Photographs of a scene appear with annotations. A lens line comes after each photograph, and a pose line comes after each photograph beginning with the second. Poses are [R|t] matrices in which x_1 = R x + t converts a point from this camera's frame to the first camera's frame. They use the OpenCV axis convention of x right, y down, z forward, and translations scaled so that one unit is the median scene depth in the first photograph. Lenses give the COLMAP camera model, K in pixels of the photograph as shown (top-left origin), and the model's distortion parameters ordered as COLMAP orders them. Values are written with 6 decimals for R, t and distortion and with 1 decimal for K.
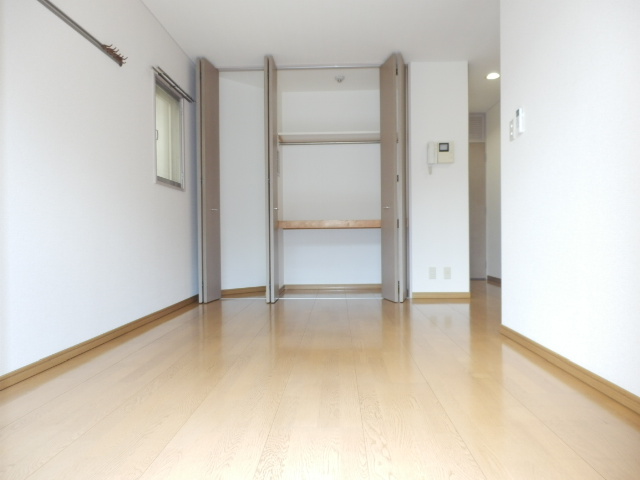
lens RADIAL K [[446.7, 0, 320.0], [0, 446.7, 240.0], [0, 0, 1]] dist [-0.008595, 0.007217]
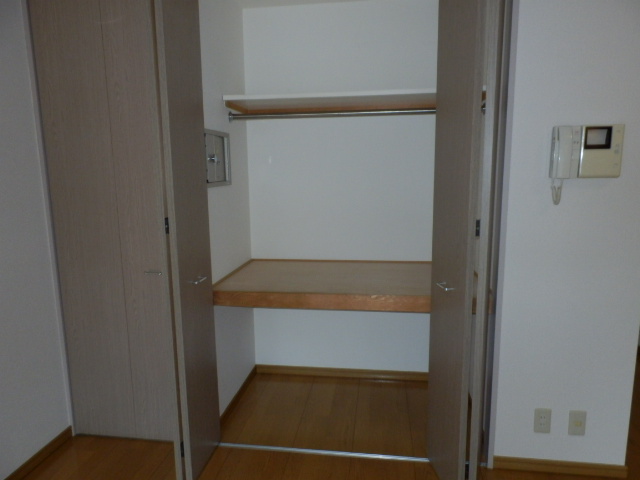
lens RADIAL K [[446.7, 0, 320.0], [0, 446.7, 240.0], [0, 0, 1]] dist [-0.008595, 0.007217]
pose [[0.994366, 0.015431, -0.104876, 0.072064], [0.000838, 0.988174, 0.153337, -0.176632], [0.106002, -0.152561, 0.982593, 0.559644]]
